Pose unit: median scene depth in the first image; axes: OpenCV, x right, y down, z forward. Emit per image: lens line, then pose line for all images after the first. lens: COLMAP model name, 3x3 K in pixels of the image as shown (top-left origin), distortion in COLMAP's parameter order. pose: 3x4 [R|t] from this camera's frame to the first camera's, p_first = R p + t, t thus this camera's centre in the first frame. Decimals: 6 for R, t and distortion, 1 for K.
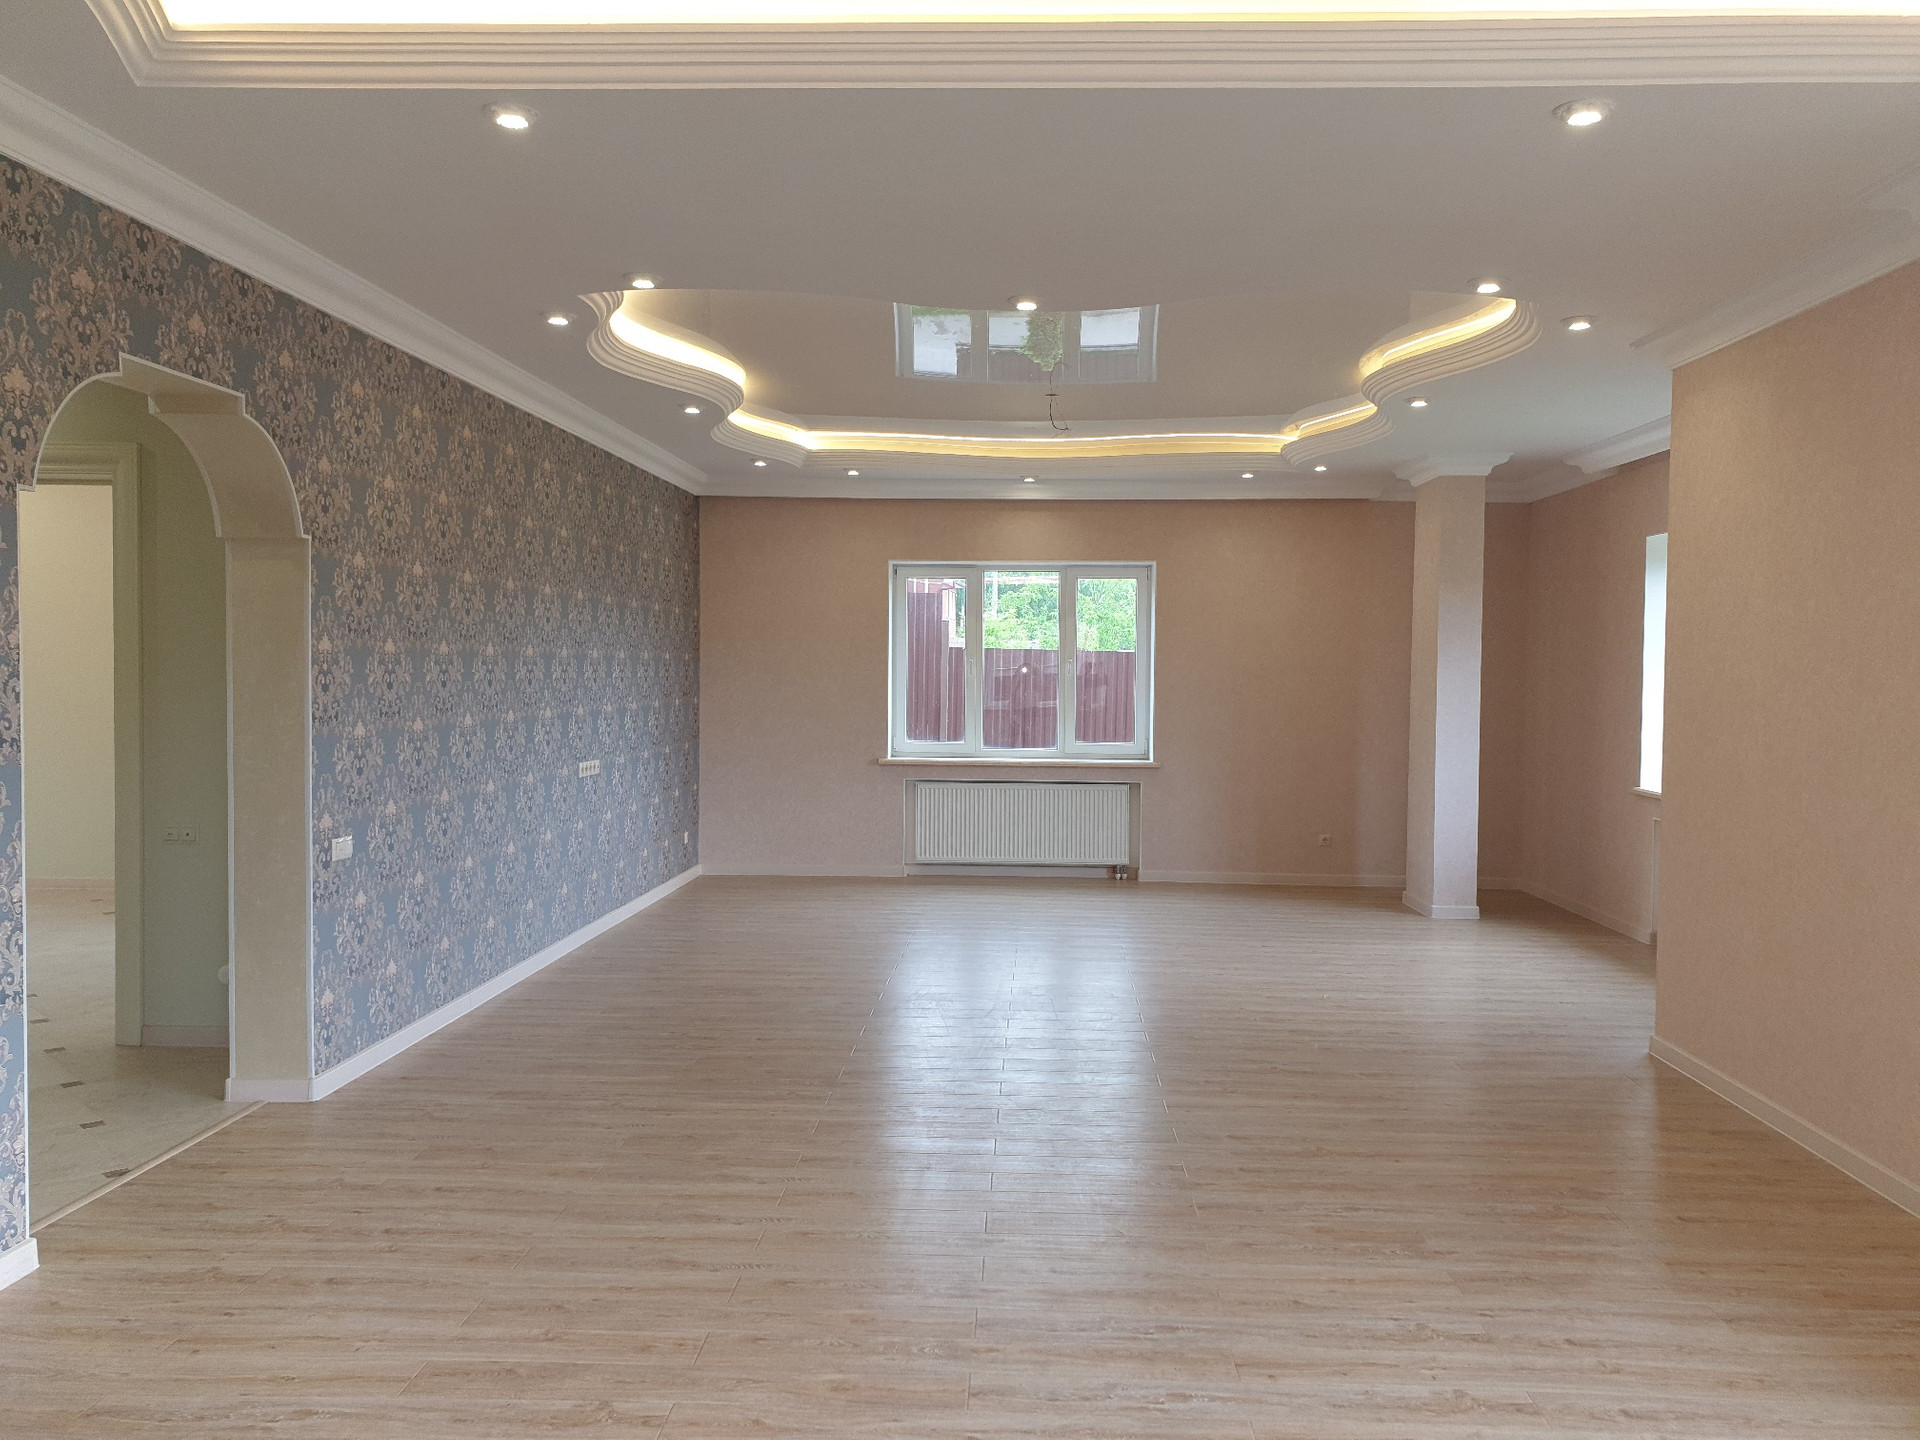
lens RADIAL K [[1465.5, 0, 981.4], [0, 1465.5, 731.0], [0, 0, 1]] dist [0.040844, -0.069868]
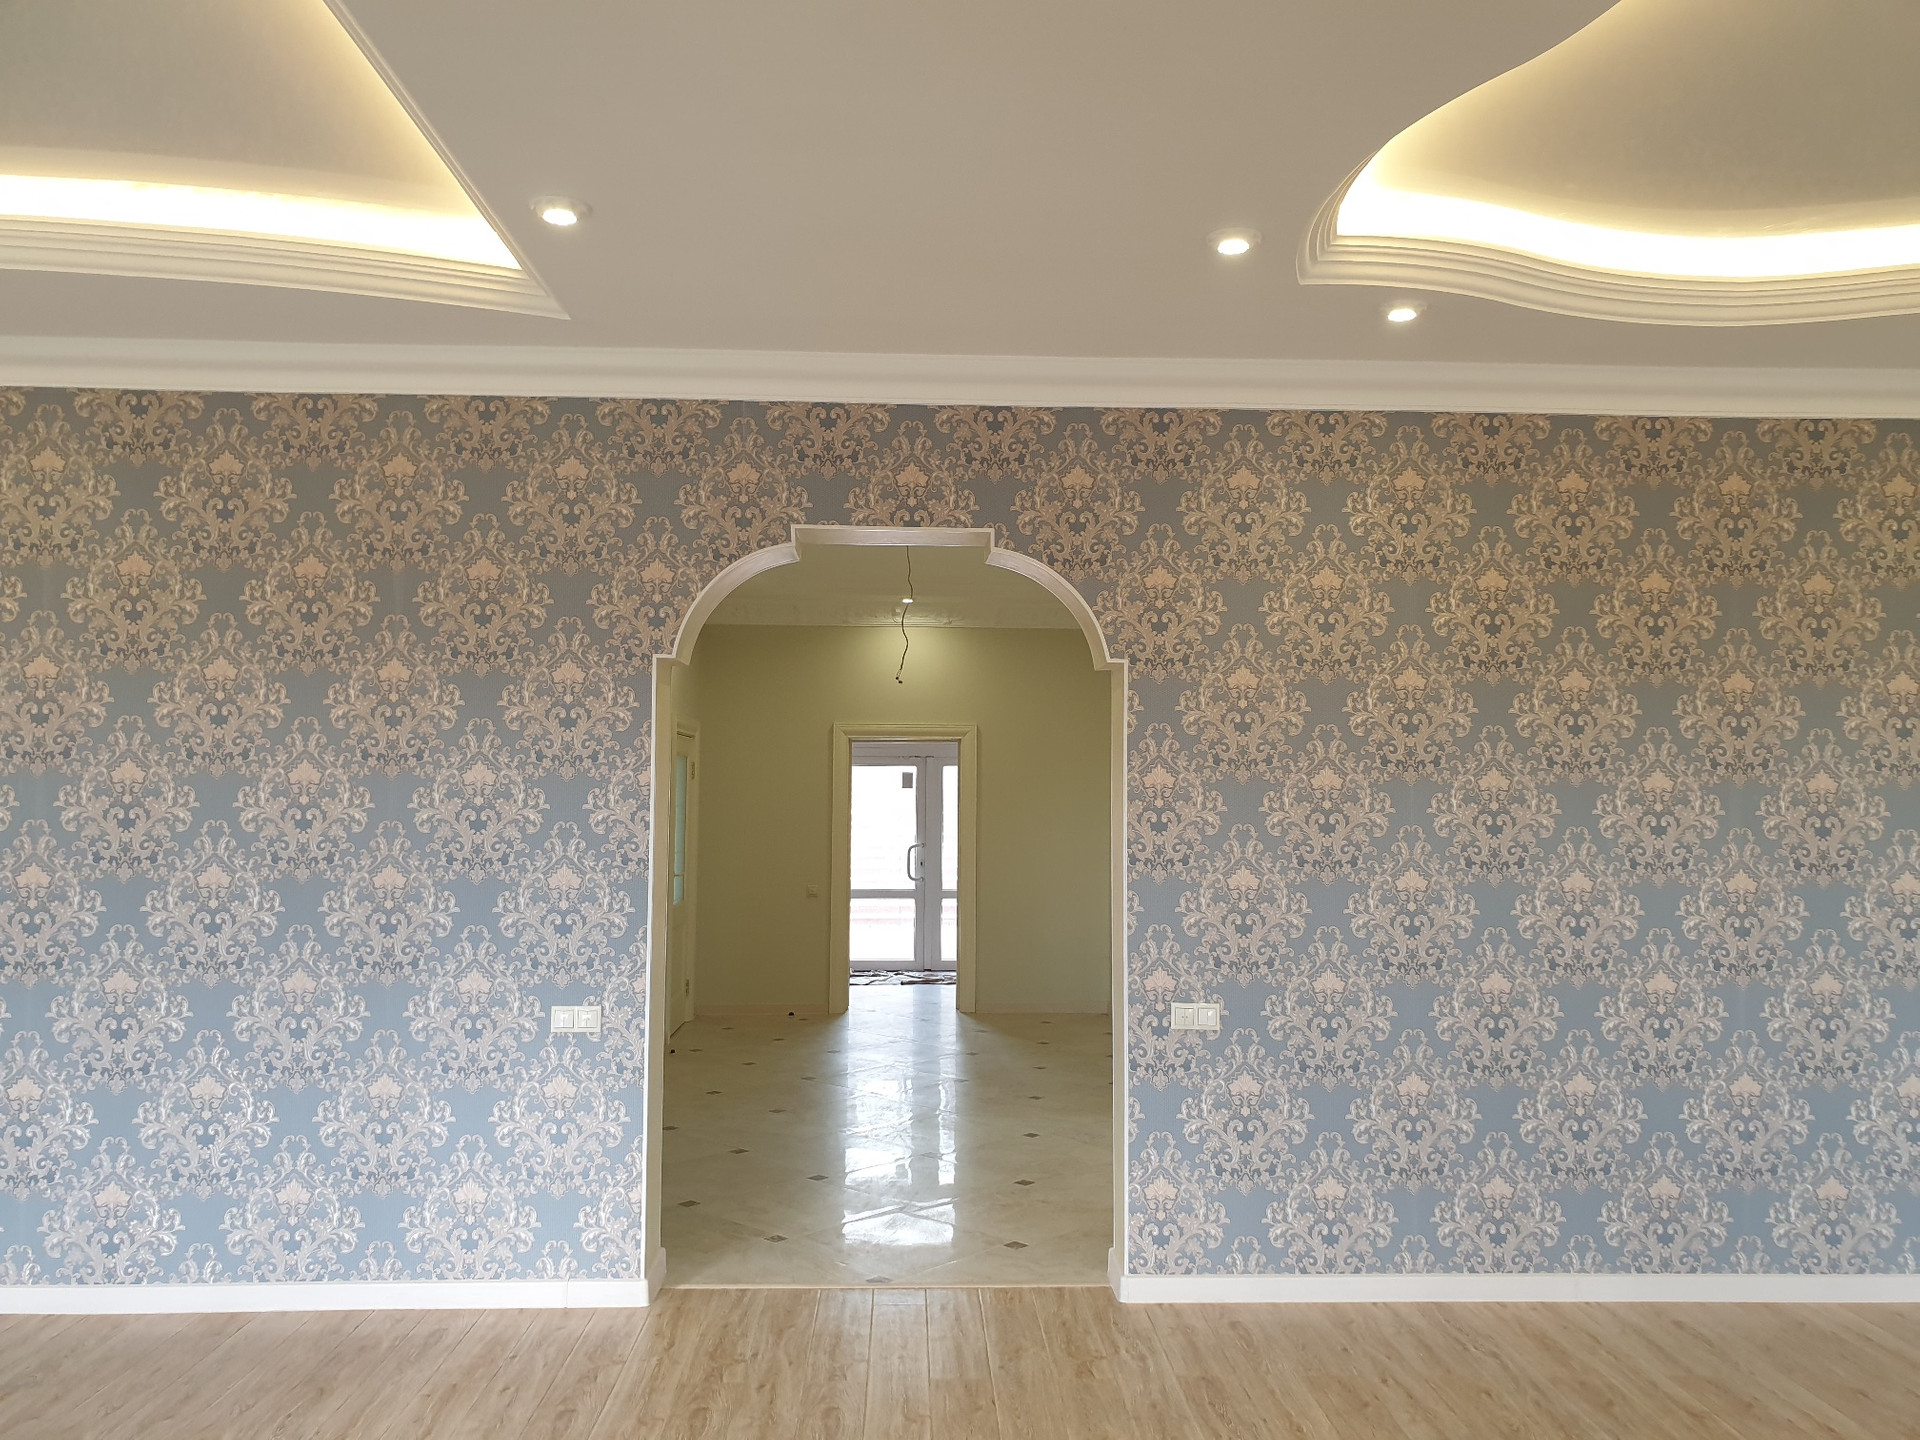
lens RADIAL K [[1465.5, 0, 981.4], [0, 1465.5, 731.0], [0, 0, 1]] dist [0.040844, -0.069868]
pose [[0.088376, -0.060889, -0.994224, 0.496852], [-0.048784, 0.996668, -0.065375, -0.028380], [0.994892, 0.054280, 0.085111, 0.961300]]
